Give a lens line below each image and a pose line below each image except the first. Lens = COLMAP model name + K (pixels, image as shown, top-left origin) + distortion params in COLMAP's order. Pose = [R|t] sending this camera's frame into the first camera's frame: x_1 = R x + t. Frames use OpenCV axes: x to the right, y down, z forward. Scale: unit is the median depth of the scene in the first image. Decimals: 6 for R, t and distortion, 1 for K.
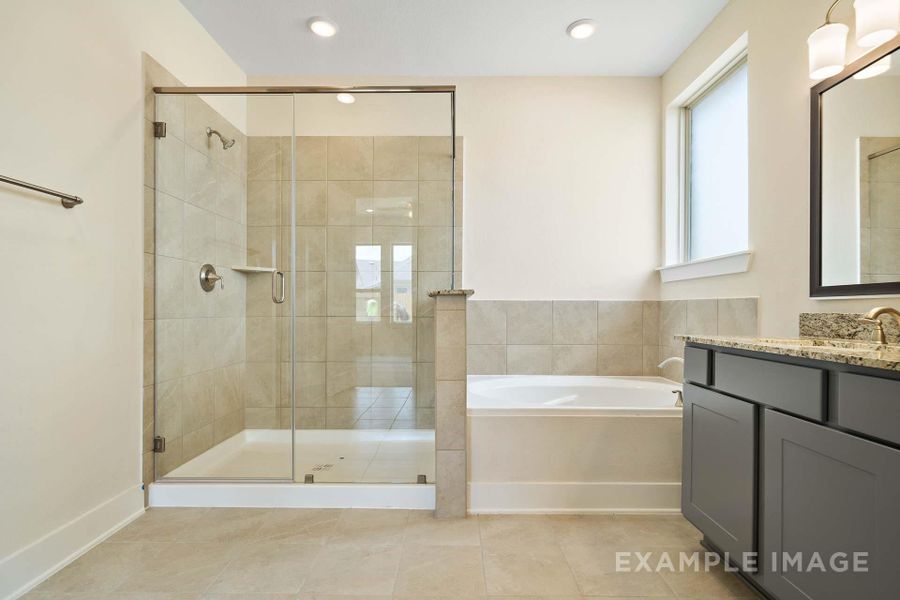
lens RADIAL K [[443.7, 0, 449.4], [0, 443.7, 307.1], [0, 0, 1]] dist [-0.003000, -0.000242]
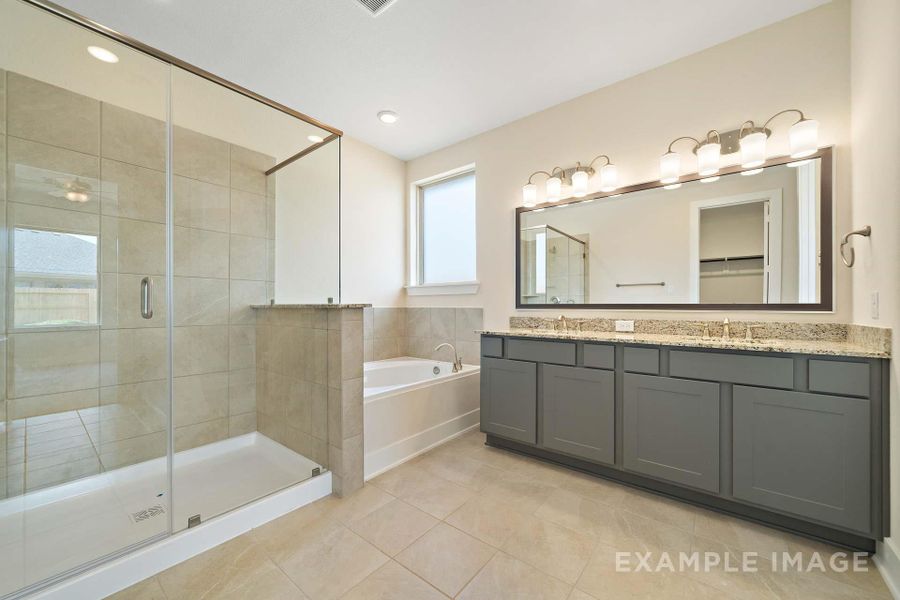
lens RADIAL K [[344.8, 0, 448.8], [0, 344.8, 305.7], [0, 0, 1]] dist [0.000175, -0.000079]
pose [[0.623246, -0.001752, 0.782024, -0.555531], [-0.000938, 0.999995, 0.002988, -0.036023], [-0.782025, -0.002596, 0.623241, 0.203588]]
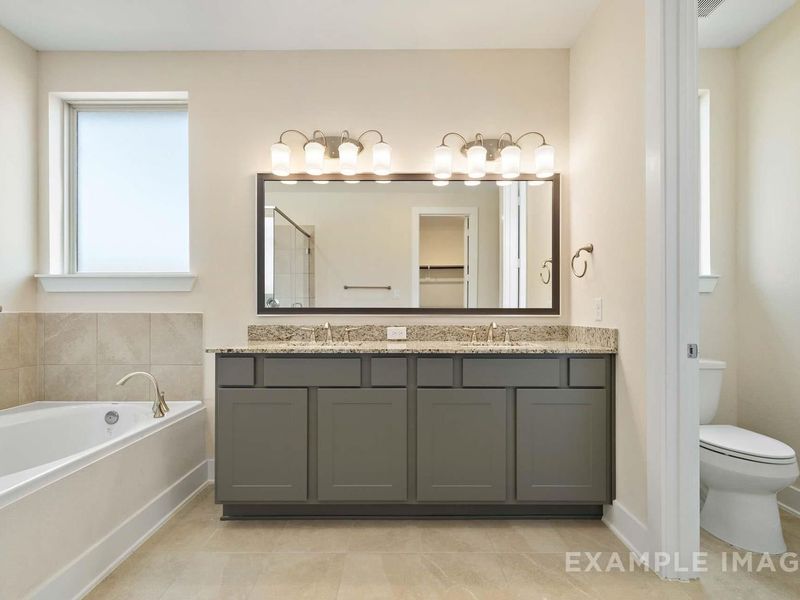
lens RADIAL K [[402.2, 0, 399.0], [0, 402.2, 311.0], [0, 0, 1]] dist [0.000891, -0.000196]
pose [[-0.002307, -0.002851, 0.999993, -0.458384], [-0.003526, 0.999990, 0.002843, -0.033822], [-0.999991, -0.003519, -0.002317, 0.454721]]
